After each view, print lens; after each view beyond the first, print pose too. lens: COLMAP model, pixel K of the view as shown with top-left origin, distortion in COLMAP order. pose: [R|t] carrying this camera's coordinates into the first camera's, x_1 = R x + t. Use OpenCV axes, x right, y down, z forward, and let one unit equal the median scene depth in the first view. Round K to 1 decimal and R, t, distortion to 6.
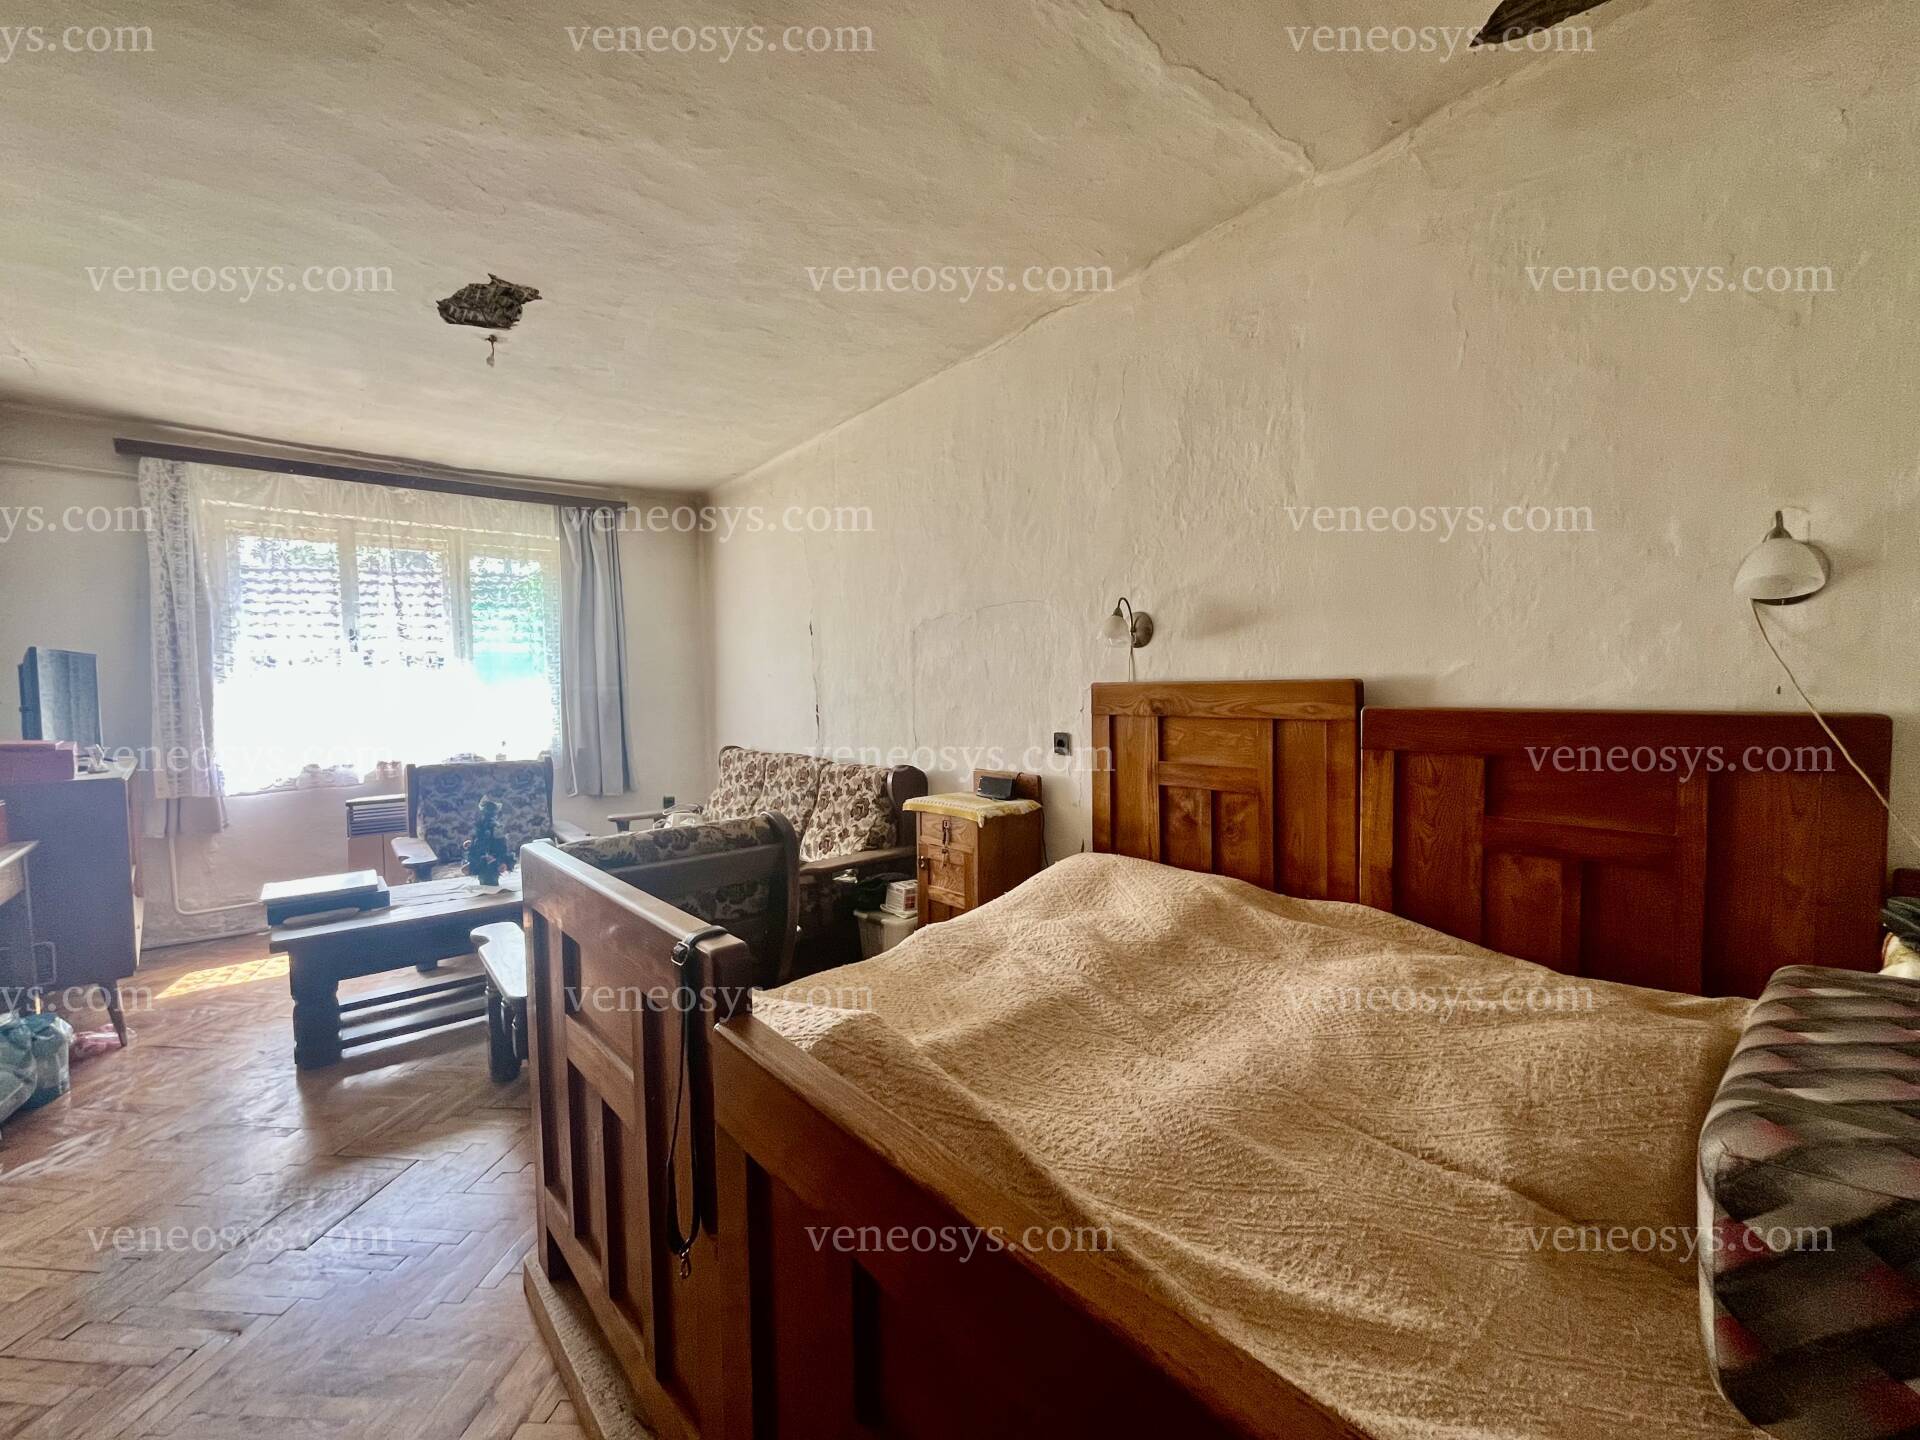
lens RADIAL K [[780.2, 0, 956.2], [0, 780.2, 719.5], [0, 0, 1]] dist [-0.000146, -0.000061]
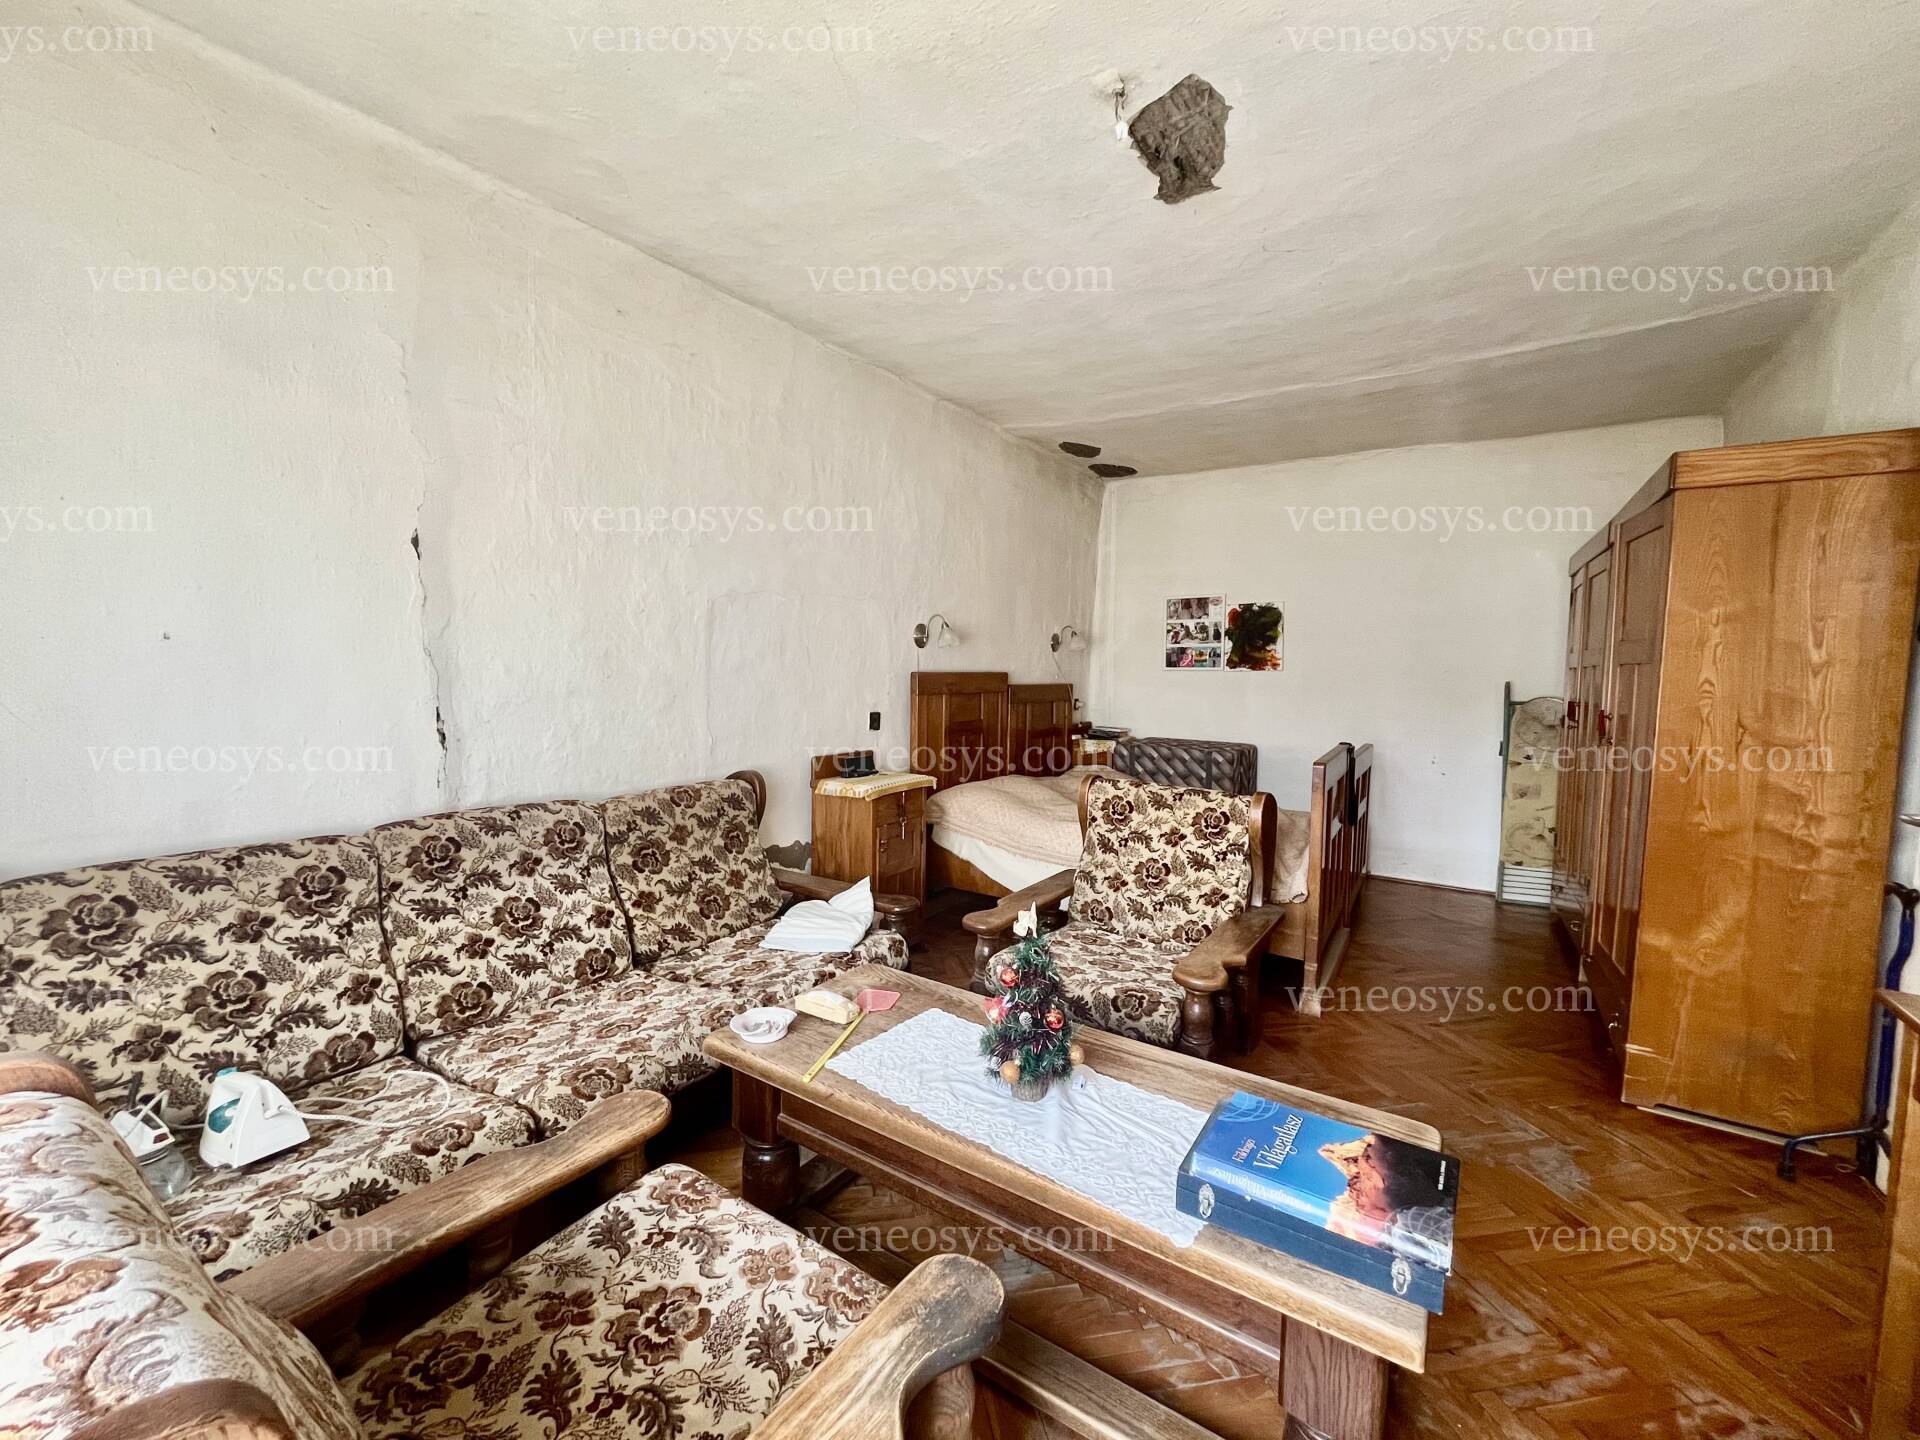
lens RADIAL K [[780.2, 0, 956.2], [0, 780.2, 719.5], [0, 0, 1]] dist [-0.000146, -0.000061]
pose [[-0.270139, -0.058382, 0.961050, -1.076489], [0.028006, 0.997261, 0.068454, -0.052494], [-0.962414, 0.045408, -0.267764, 1.205349]]
